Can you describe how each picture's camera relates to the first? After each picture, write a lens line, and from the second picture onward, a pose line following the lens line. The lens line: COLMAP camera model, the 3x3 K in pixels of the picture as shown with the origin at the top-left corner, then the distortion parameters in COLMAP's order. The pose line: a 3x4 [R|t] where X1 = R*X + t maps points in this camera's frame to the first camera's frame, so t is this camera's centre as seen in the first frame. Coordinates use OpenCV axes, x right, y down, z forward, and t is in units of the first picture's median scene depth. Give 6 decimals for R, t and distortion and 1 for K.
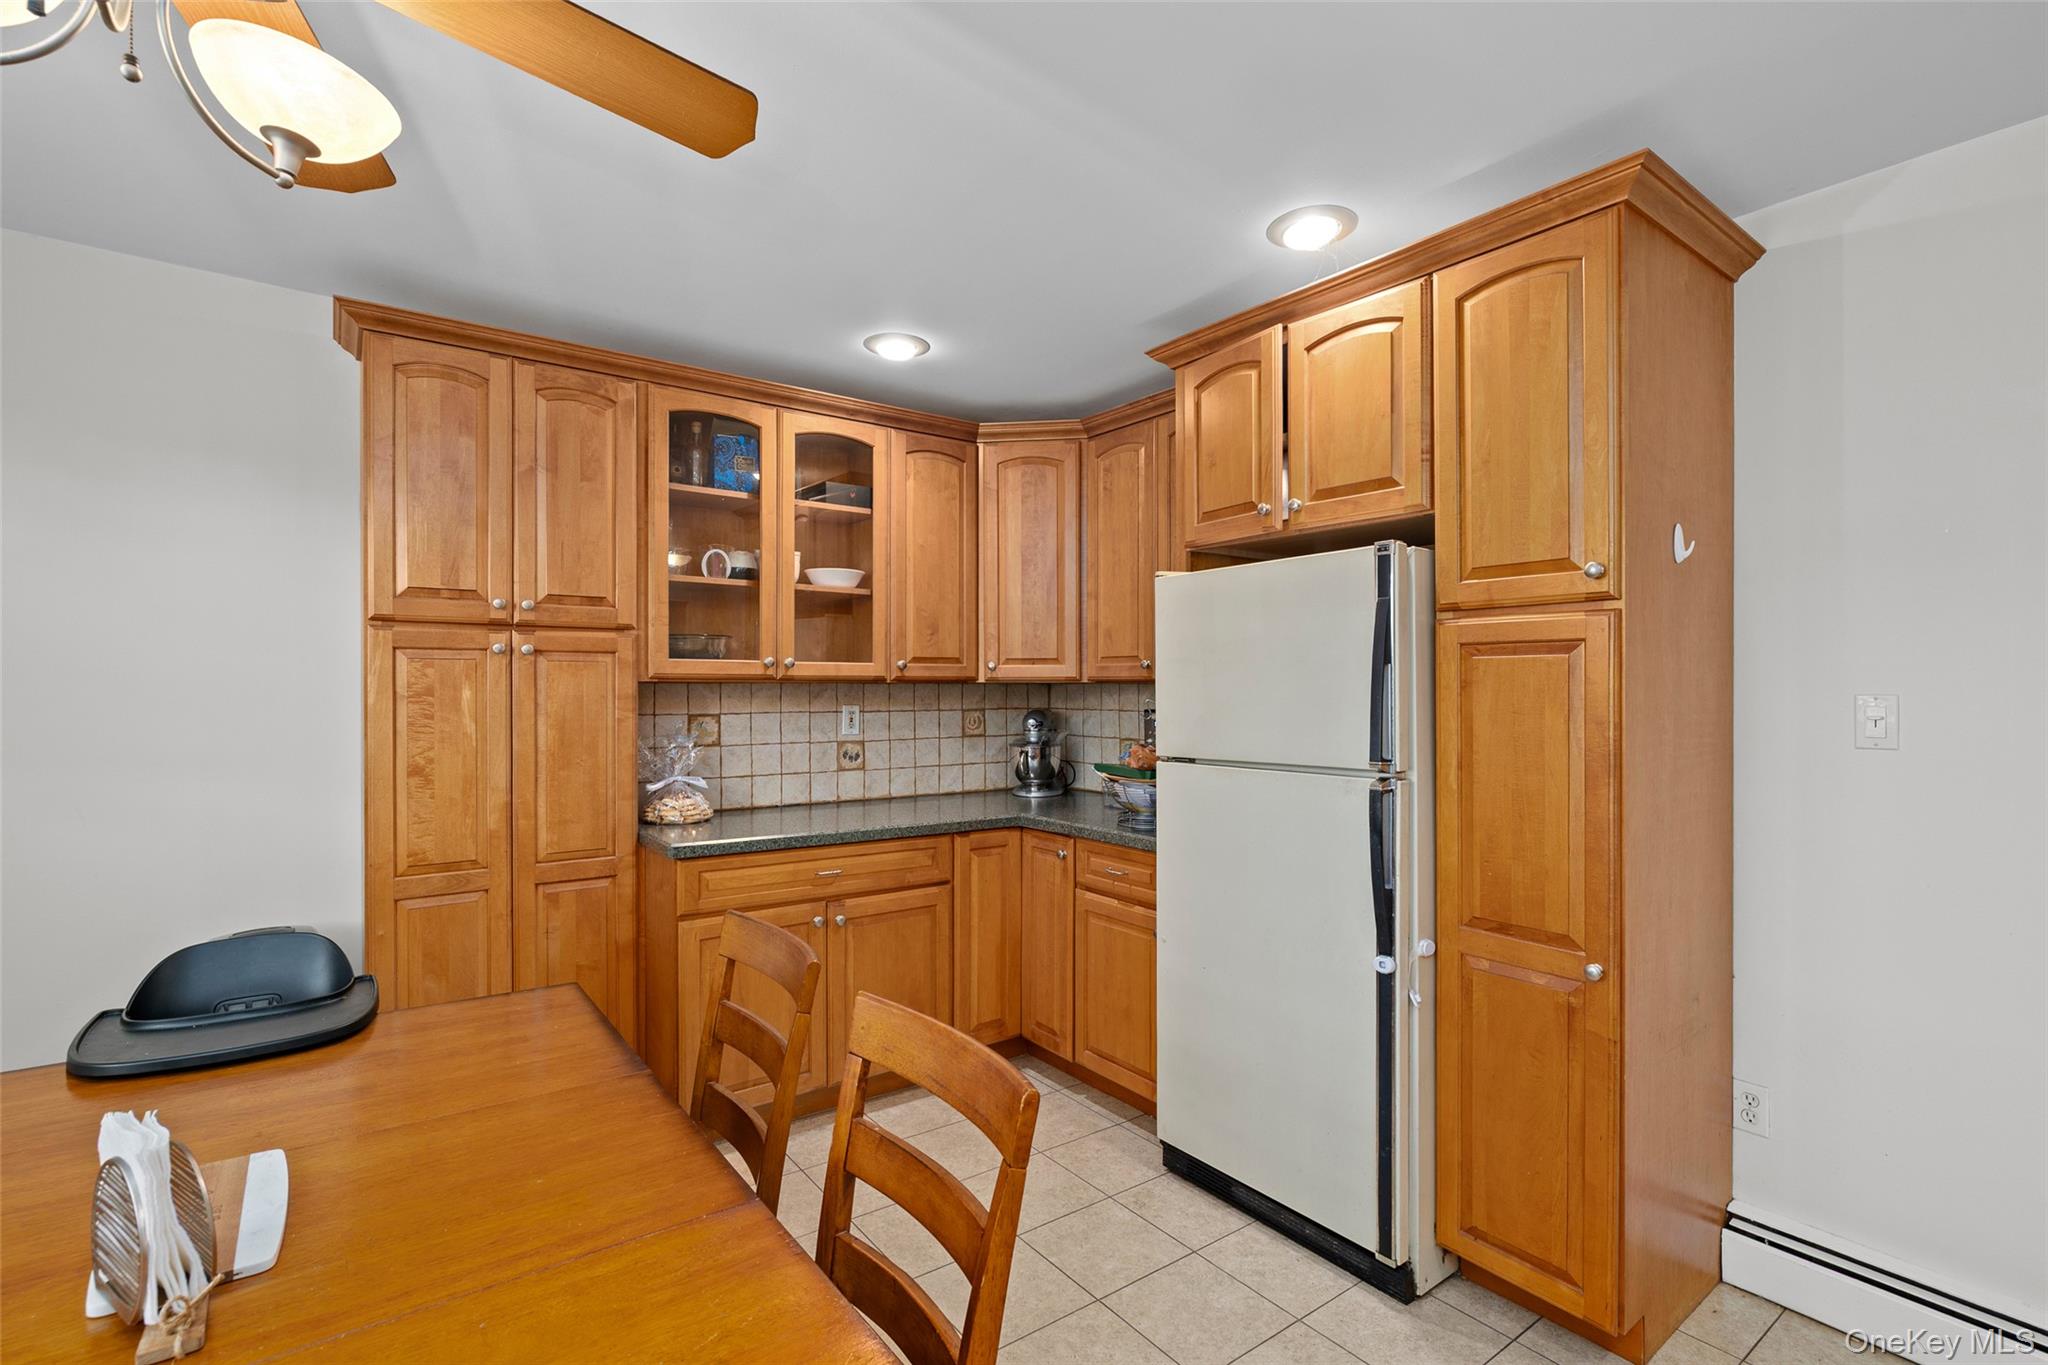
lens RADIAL K [[931.4, 0, 1012.2], [0, 931.4, 690.8], [0, 0, 1]] dist [0.000297, -0.001452]
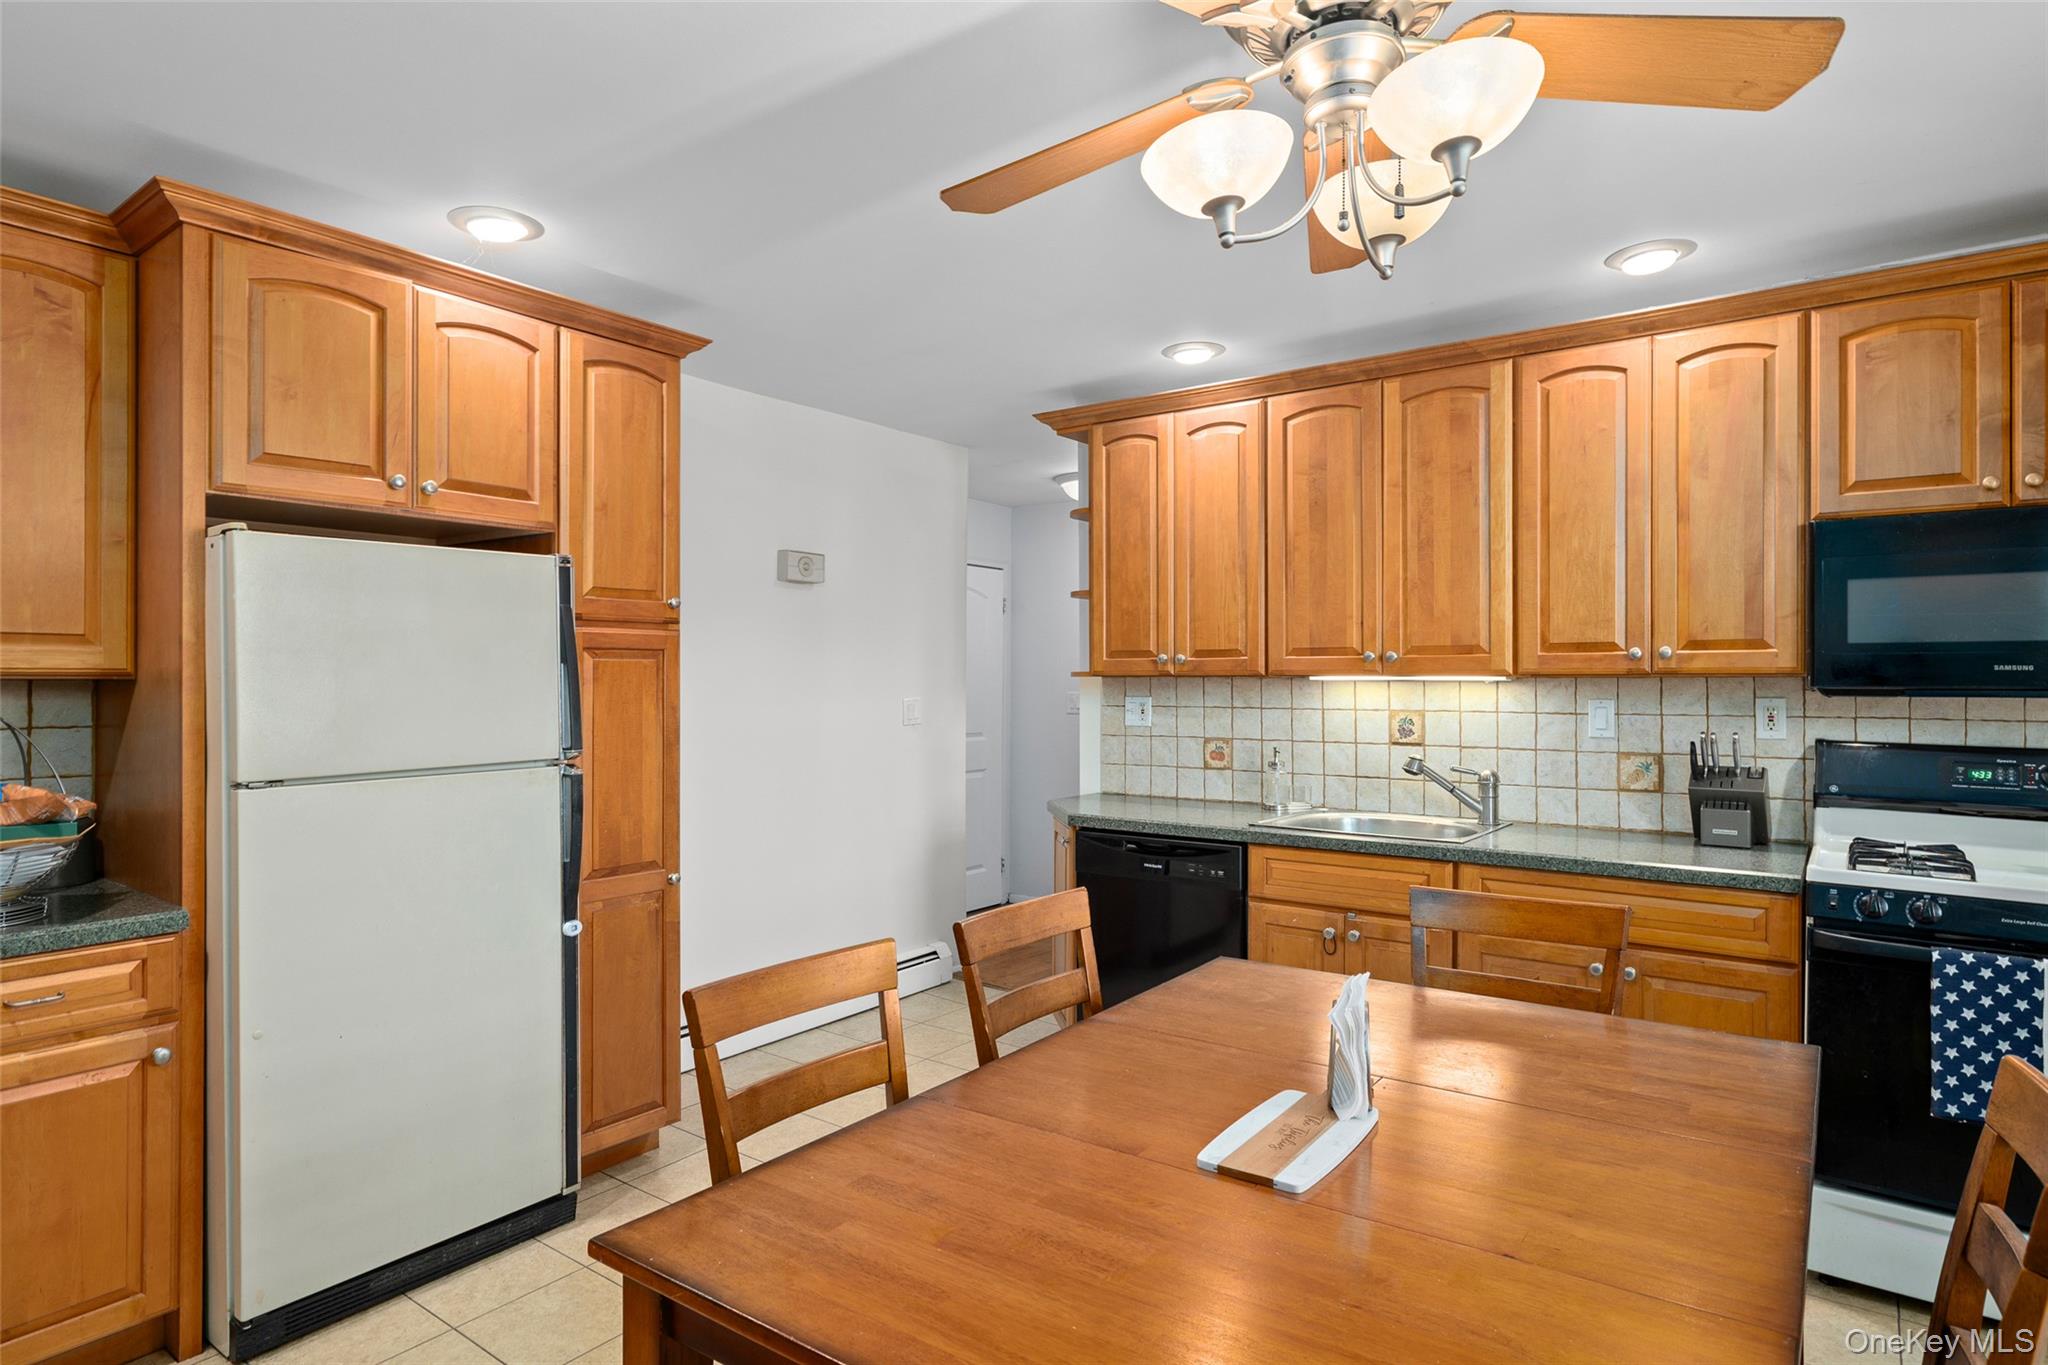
lens RADIAL K [[1130.1, 0, 1038.1], [0, 1130.1, 672.3], [0, 0, 1]] dist [-0.007112, -0.001009]
pose [[-0.303954, 0.004330, 0.952677, -0.672978], [0.003478, 0.999988, -0.003435, -0.006729], [-0.952680, 0.002269, -0.303966, 0.545897]]
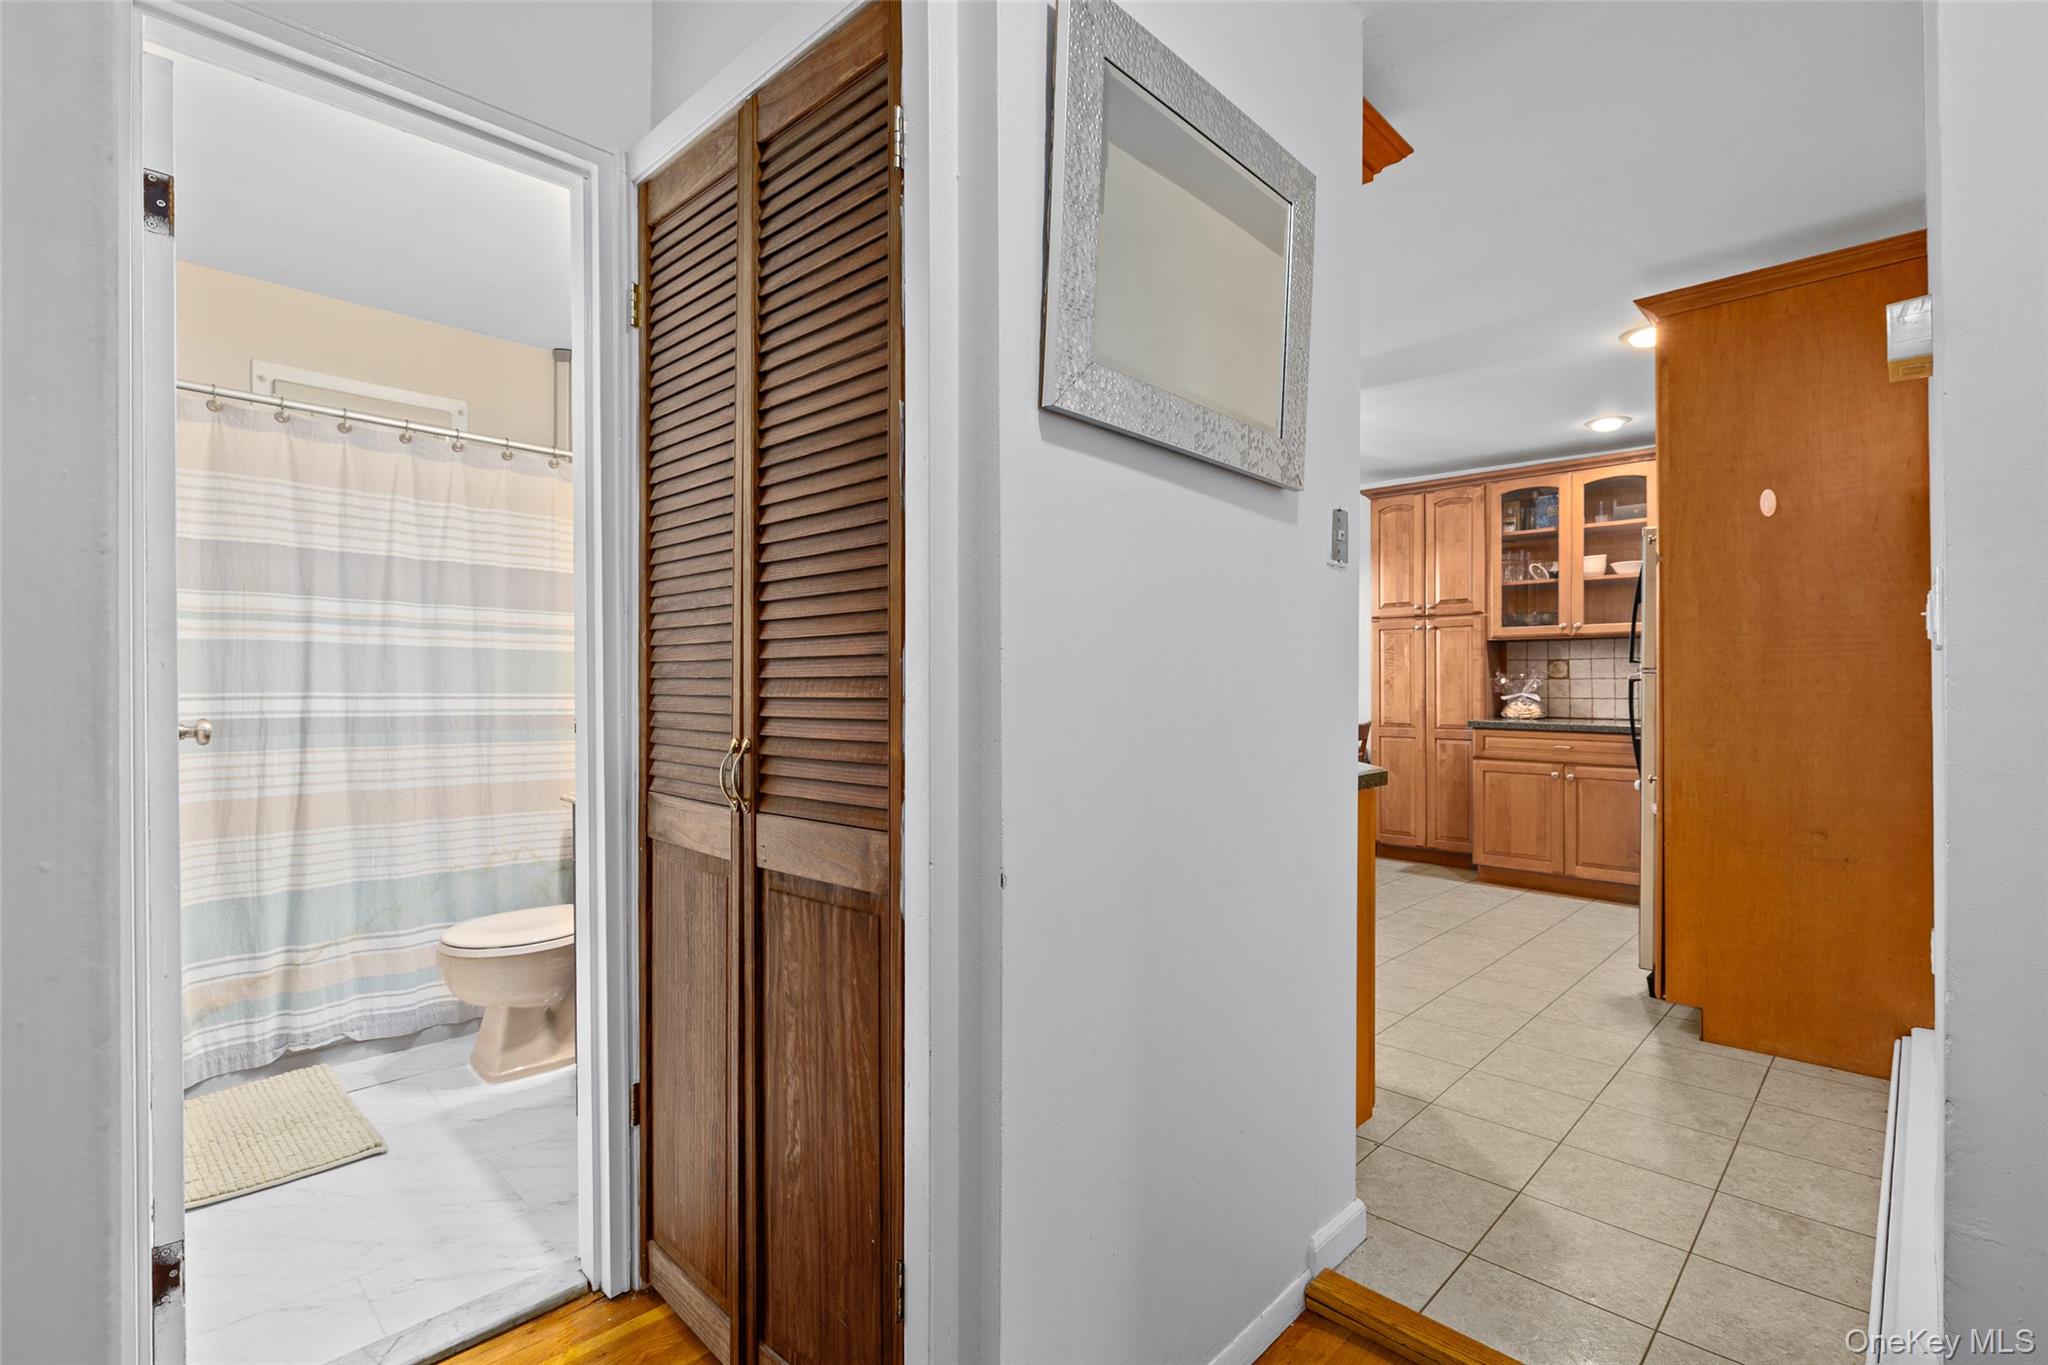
lens RADIAL K [[931.4, 0, 1014.6], [0, 931.4, 687.0], [0, 0, 1]] dist [0.000297, -0.001452]
pose [[0.164460, 0.002097, -0.986382, 1.342122], [-0.003363, 0.999993, 0.001565, 0.087027], [0.986378, 0.003060, 0.164466, -0.272770]]
